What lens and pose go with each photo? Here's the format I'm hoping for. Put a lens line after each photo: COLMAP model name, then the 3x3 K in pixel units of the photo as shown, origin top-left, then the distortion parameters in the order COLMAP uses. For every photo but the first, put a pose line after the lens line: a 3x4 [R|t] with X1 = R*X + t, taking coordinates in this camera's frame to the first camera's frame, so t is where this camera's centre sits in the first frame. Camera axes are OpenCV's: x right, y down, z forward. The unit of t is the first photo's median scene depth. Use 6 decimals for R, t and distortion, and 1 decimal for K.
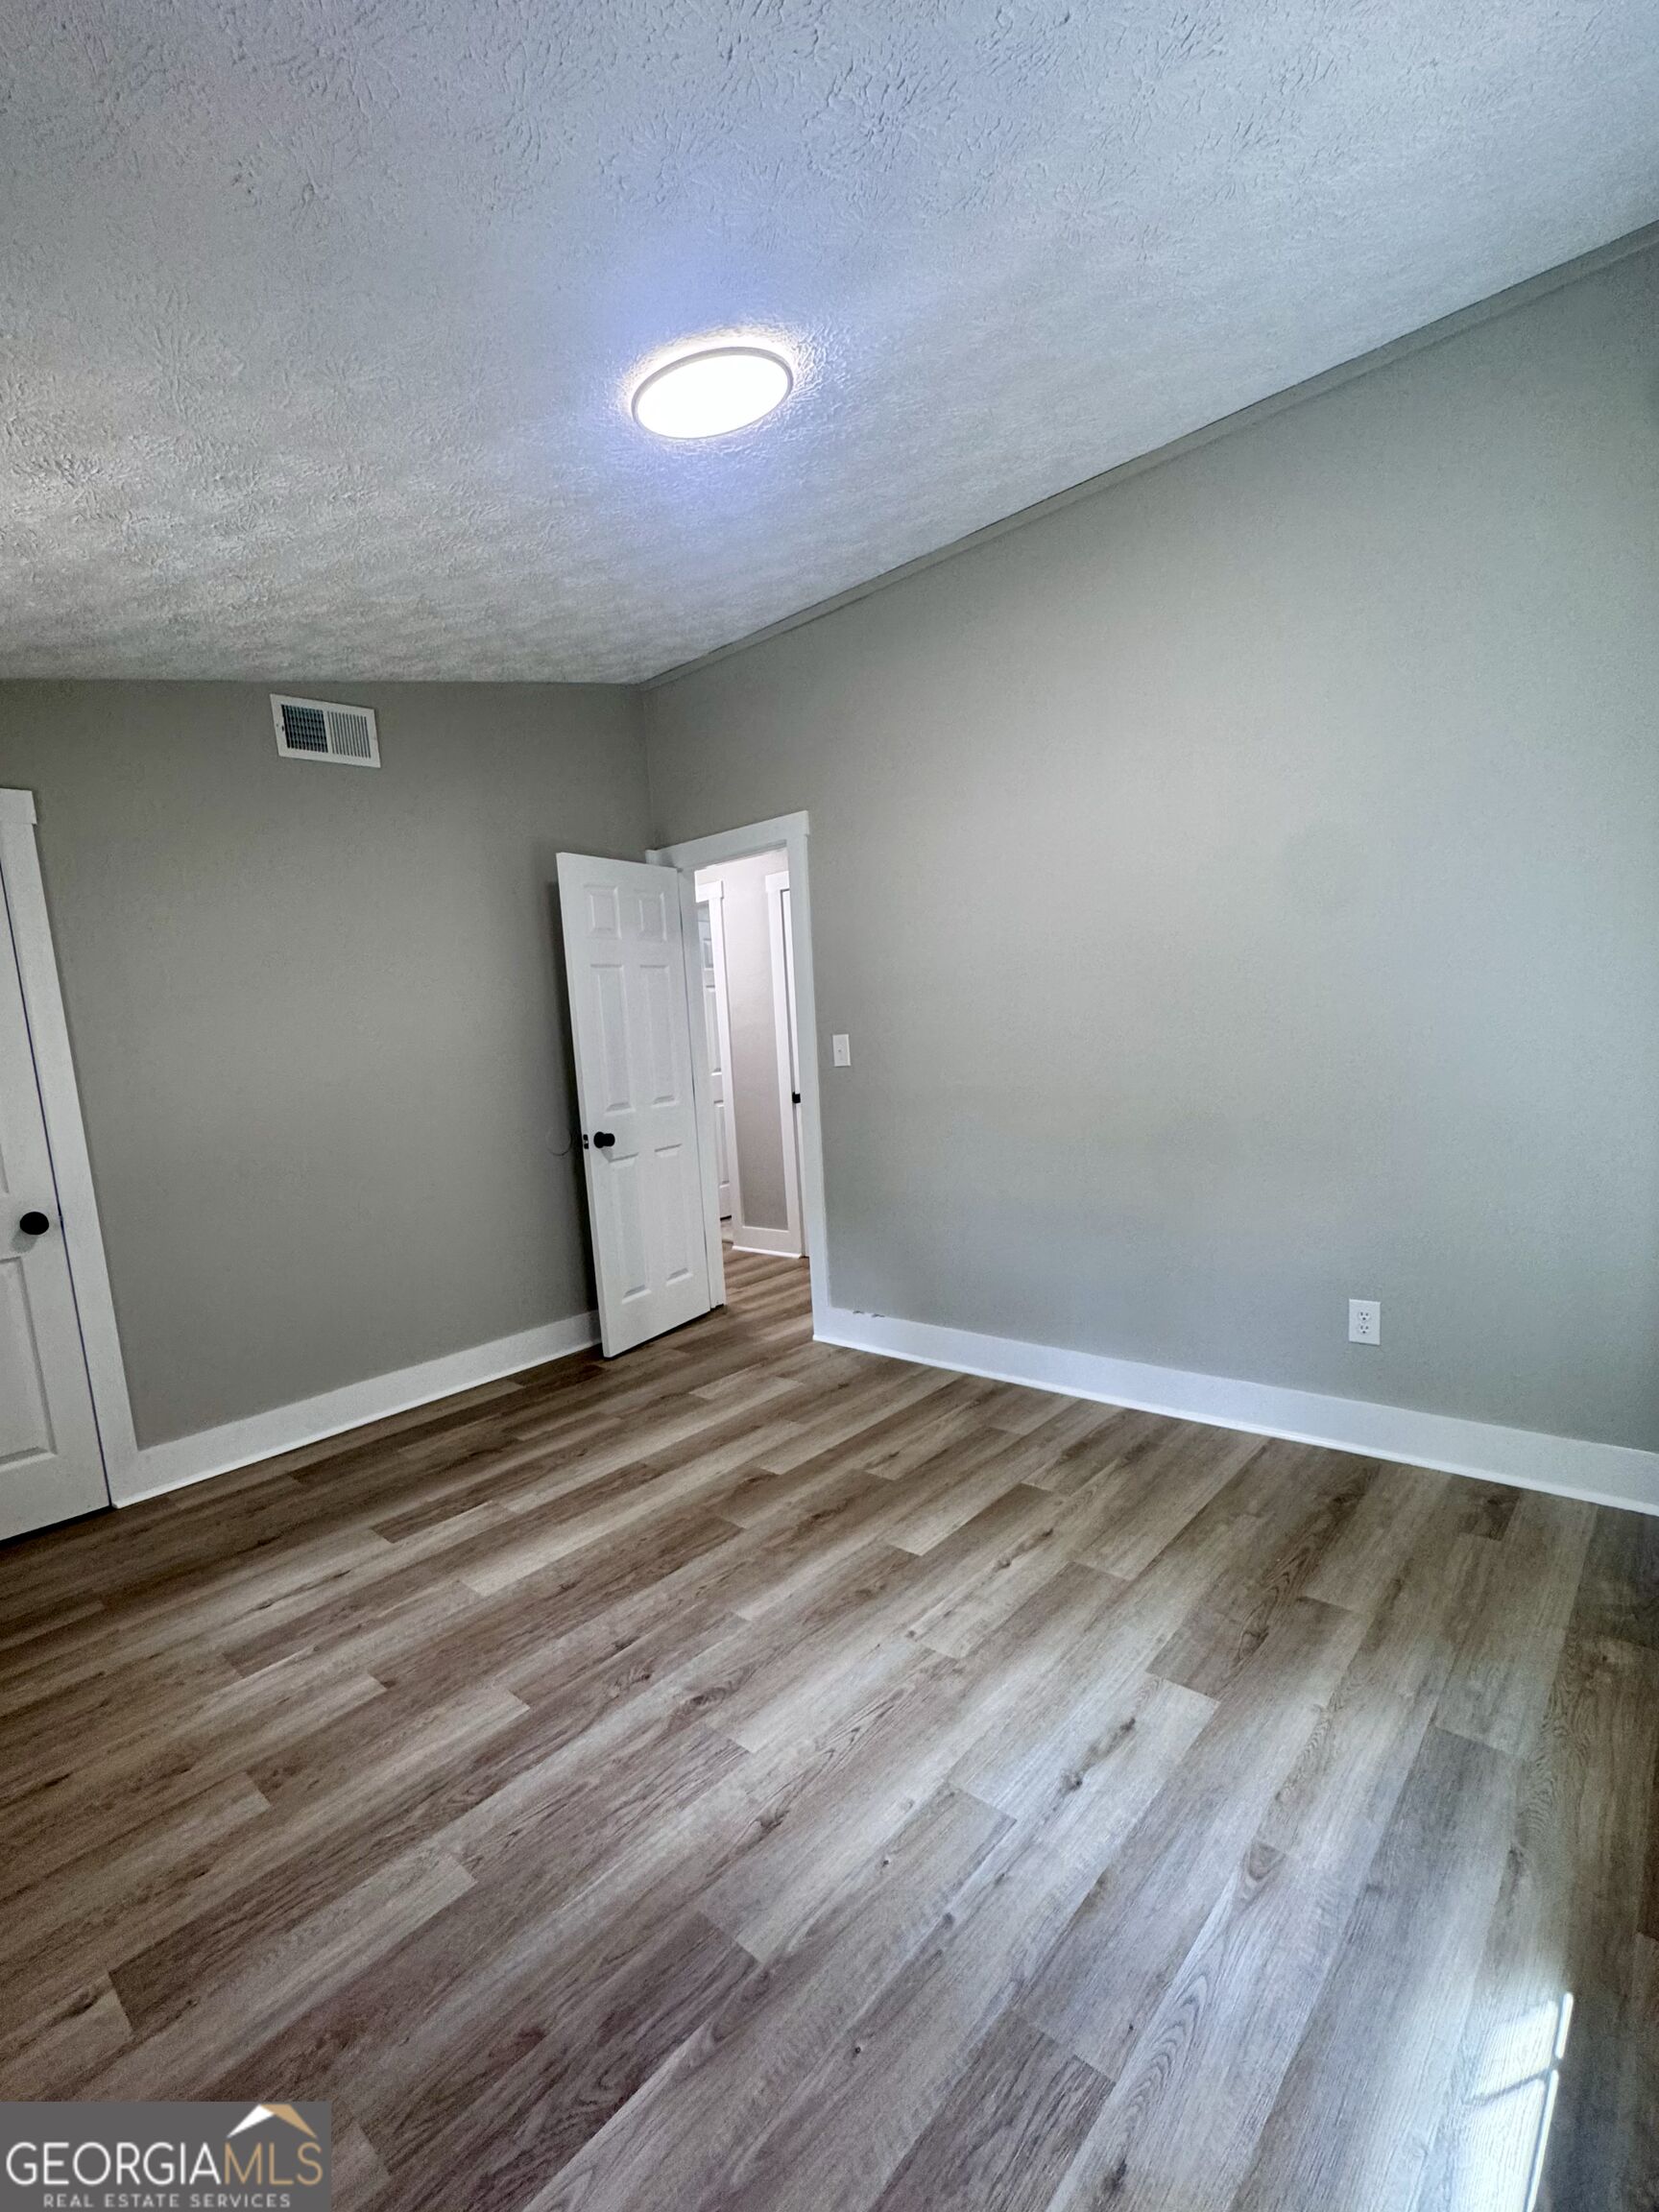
lens RADIAL K [[952.4, 0, 828.1], [0, 952.4, 1161.6], [0, 0, 1]] dist [-0.002769, -0.000204]
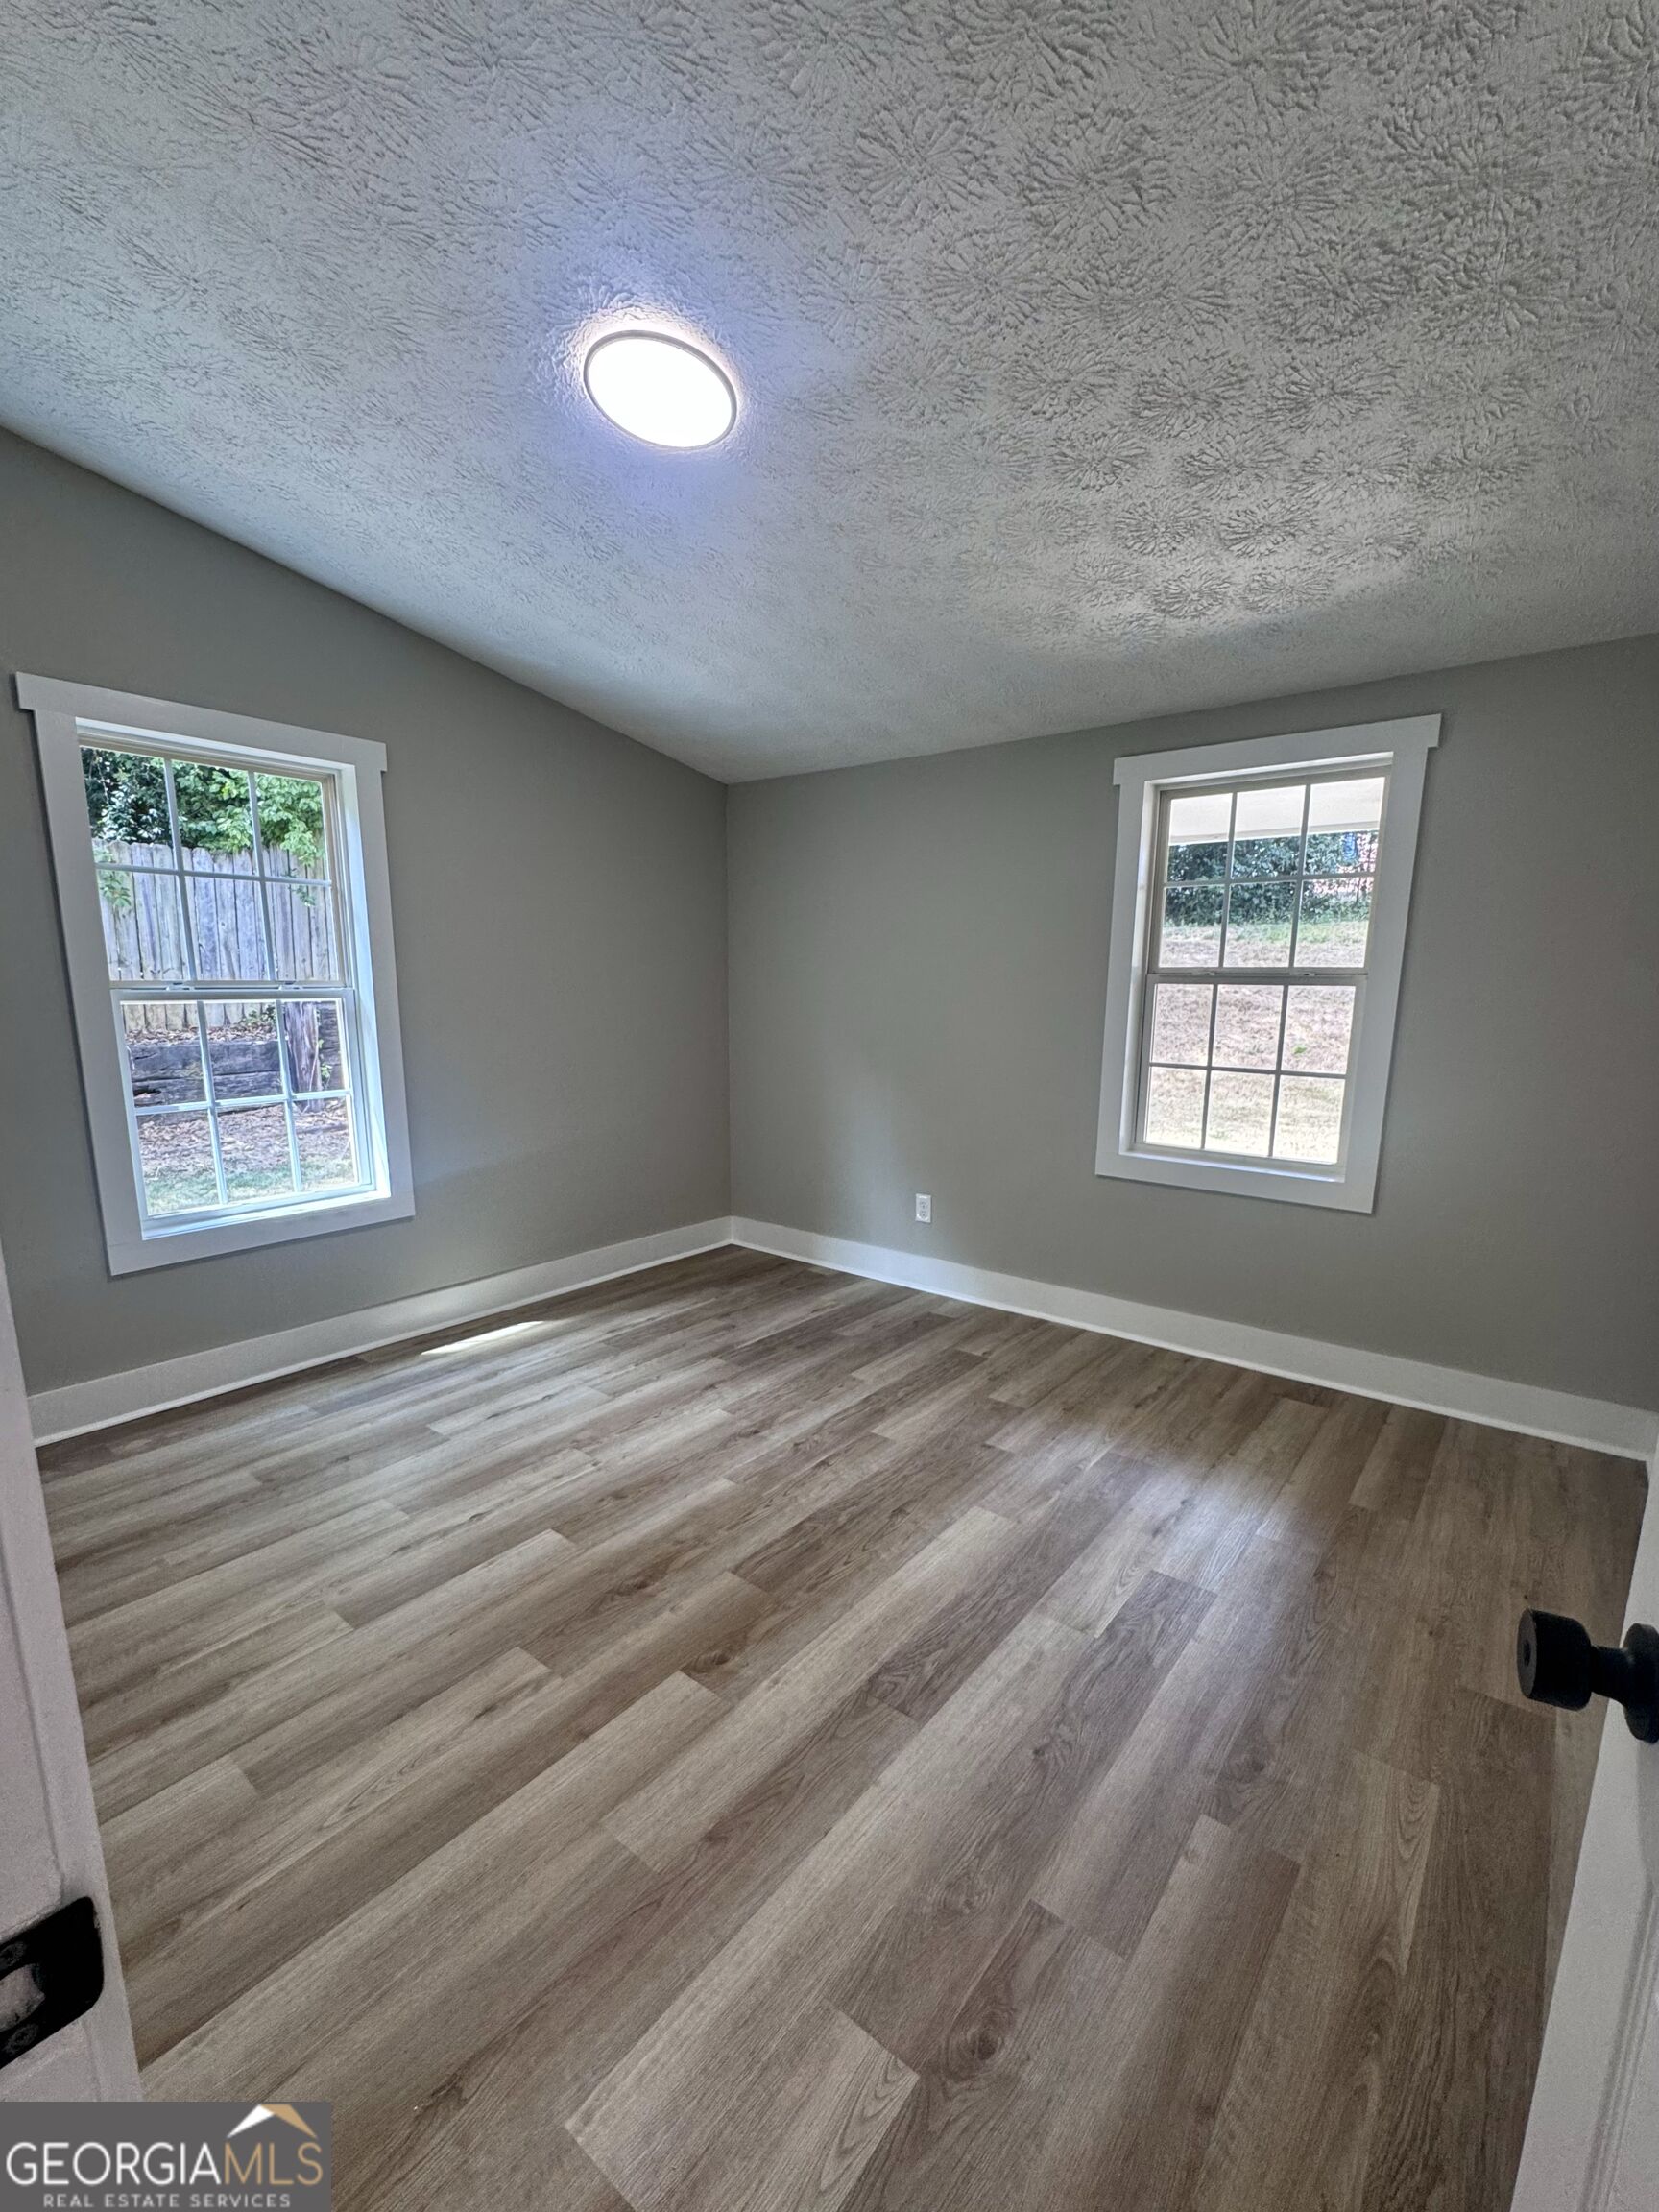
lens RADIAL K [[952.4, 0, 828.1], [0, 952.4, 1161.6], [0, 0, 1]] dist [-0.002769, -0.000204]
pose [[-0.997317, 0.070015, -0.021384, -0.224769], [0.059241, 0.943458, 0.326157, -0.287351], [0.043011, 0.324015, -0.945074, 2.076567]]
